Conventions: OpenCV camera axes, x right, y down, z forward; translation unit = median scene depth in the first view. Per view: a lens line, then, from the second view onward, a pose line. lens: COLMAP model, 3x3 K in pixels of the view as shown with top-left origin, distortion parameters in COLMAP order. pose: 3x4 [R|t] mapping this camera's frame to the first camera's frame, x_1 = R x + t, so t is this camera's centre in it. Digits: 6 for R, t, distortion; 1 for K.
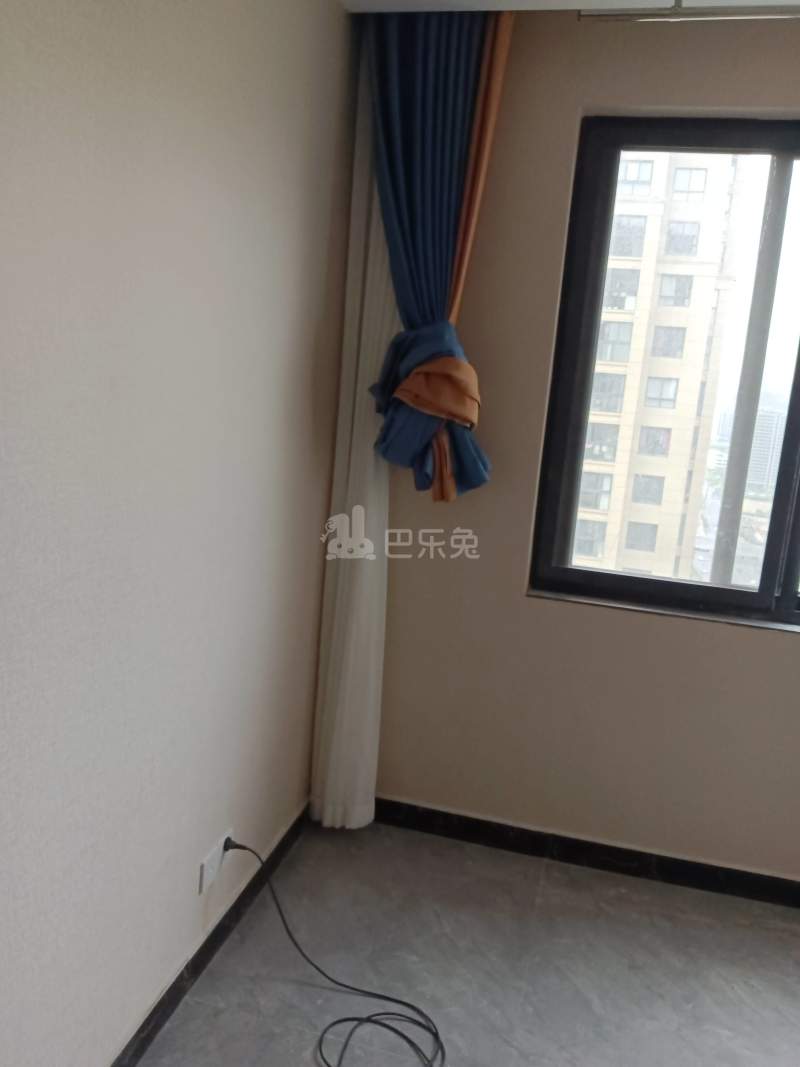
lens RADIAL K [[854.6, 0, 403.9], [0, 854.6, 534.8], [0, 0, 1]] dist [0.108585, -0.190247]
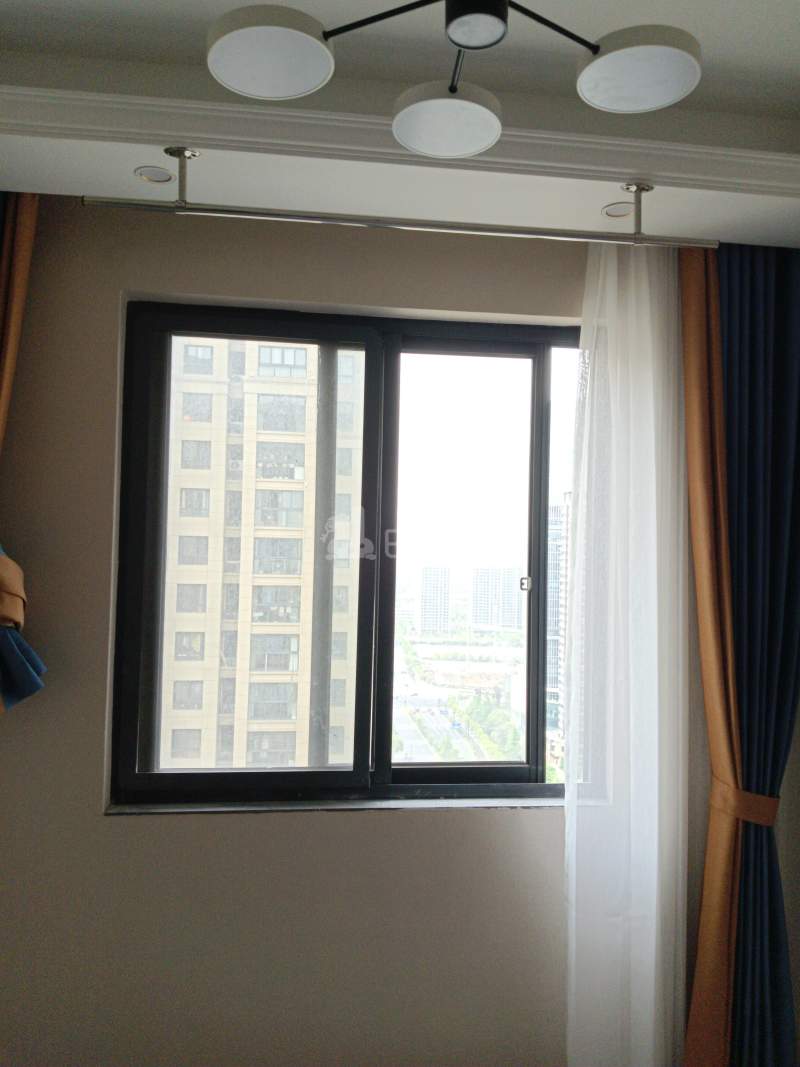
lens RADIAL K [[854.6, 0, 403.9], [0, 854.6, 534.8], [0, 0, 1]] dist [0.108585, -0.190247]
pose [[0.931727, -0.052527, 0.359339, 0.130382], [0.120067, 0.978396, -0.168301, -0.021957], [-0.342736, 0.199955, 0.917905, 0.048318]]
